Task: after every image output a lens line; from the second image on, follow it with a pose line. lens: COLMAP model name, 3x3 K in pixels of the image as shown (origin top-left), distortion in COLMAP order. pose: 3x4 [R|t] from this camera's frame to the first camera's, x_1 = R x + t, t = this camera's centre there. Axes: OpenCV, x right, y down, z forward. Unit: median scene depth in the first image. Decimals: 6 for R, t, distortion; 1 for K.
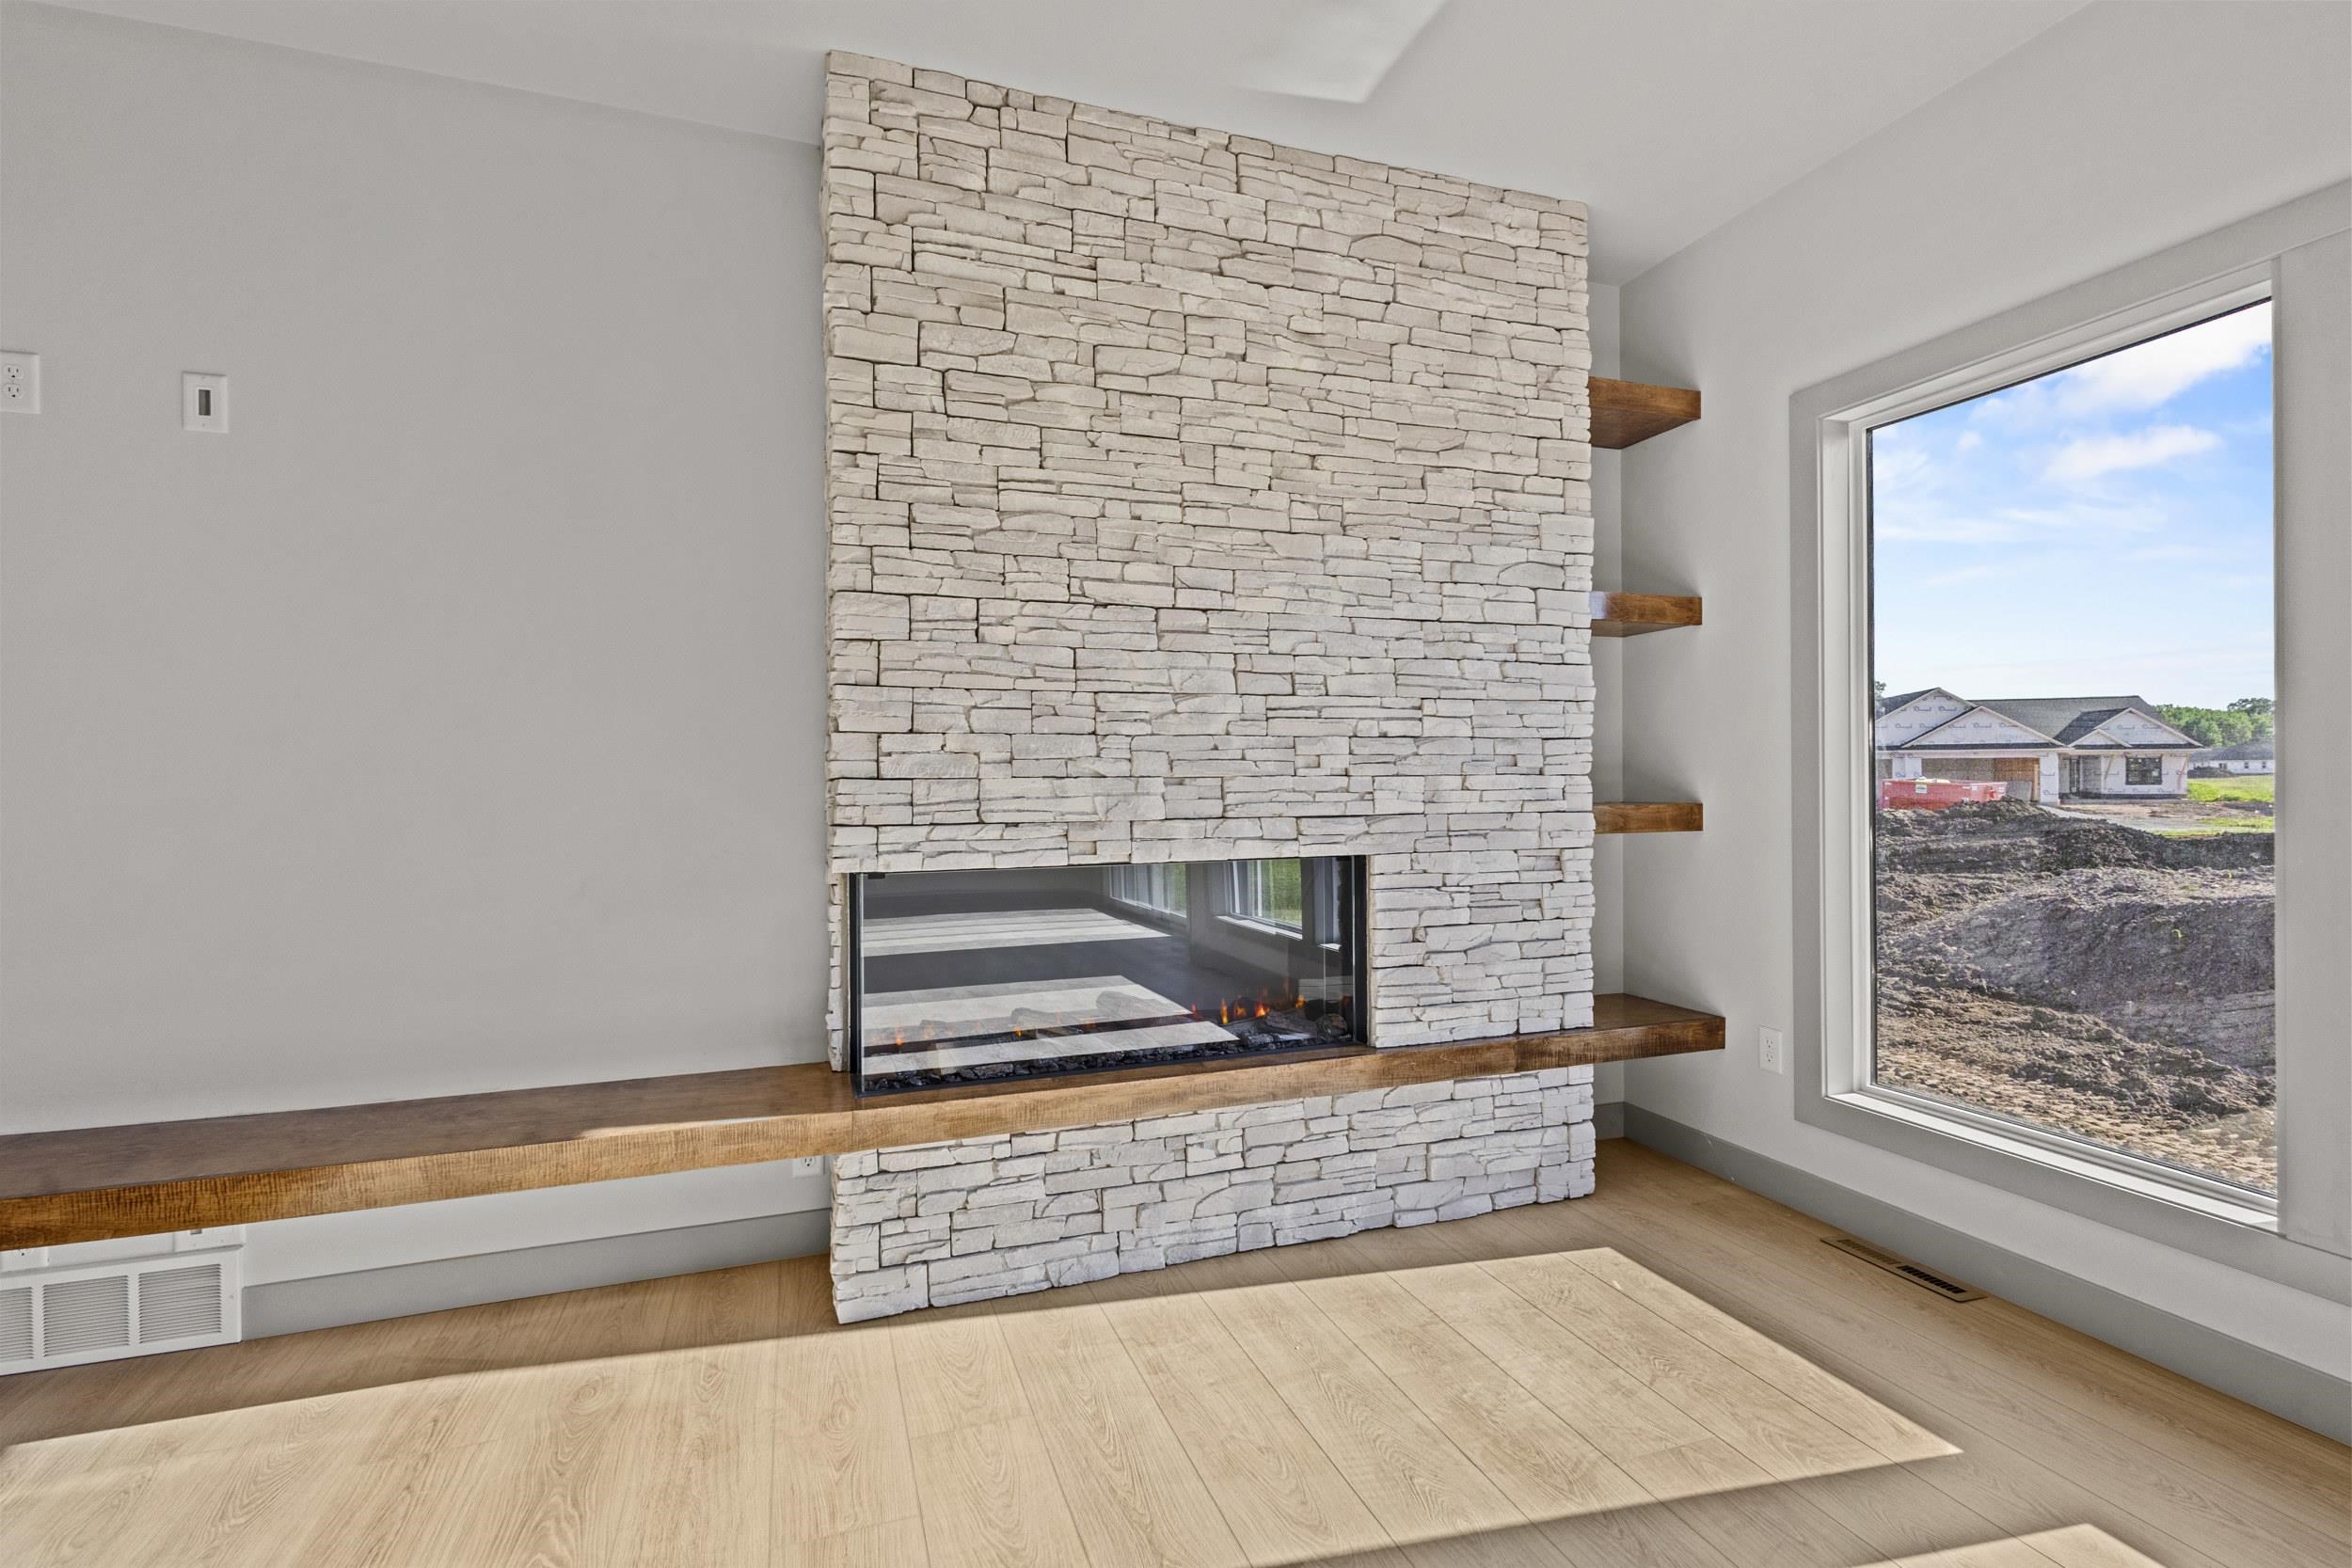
lens RADIAL K [[1078.3, 0, 1174.4], [0, 1078.3, 778.9], [0, 0, 1]] dist [0.007349, 0.000266]
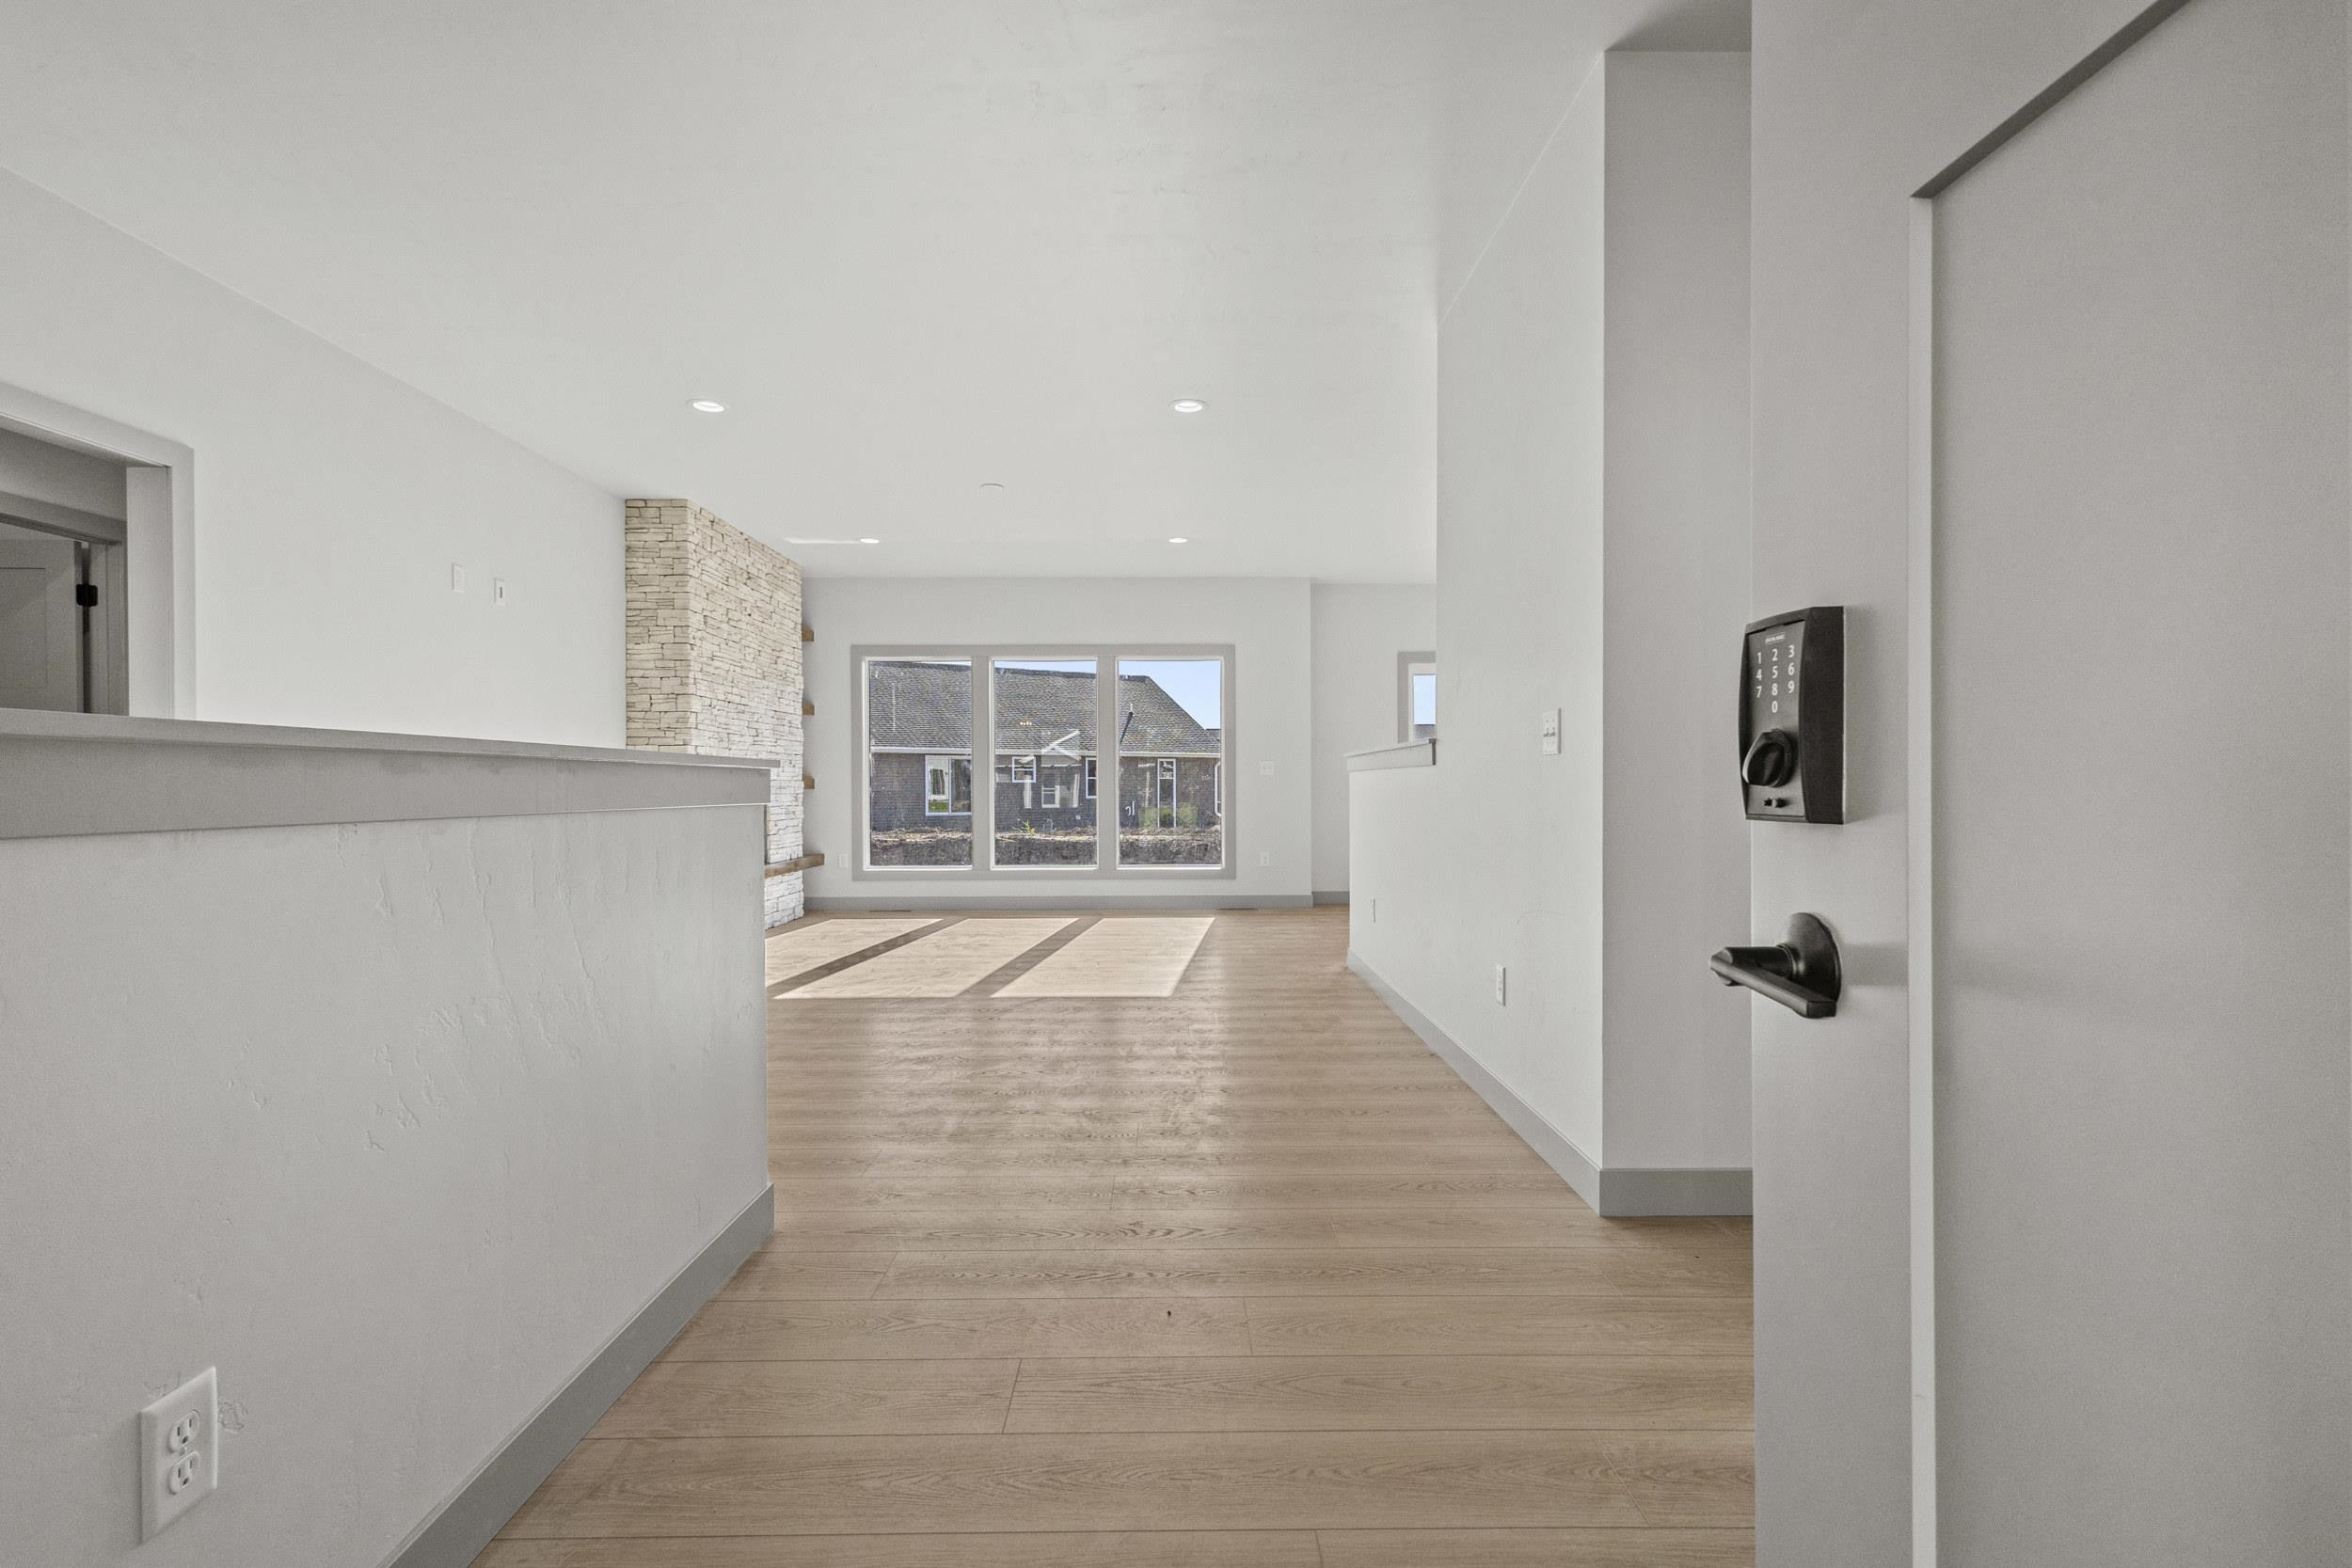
lens RADIAL K [[1085.3, 0, 1169.4], [0, 1085.3, 777.1], [0, 0, 1]] dist [0.008843, 0.000361]
pose [[0.330607, 0.012416, 0.943687, -2.175030], [0.003071, 0.999894, -0.014231, 0.070461], [-0.943764, 0.007603, 0.330534, -0.927775]]
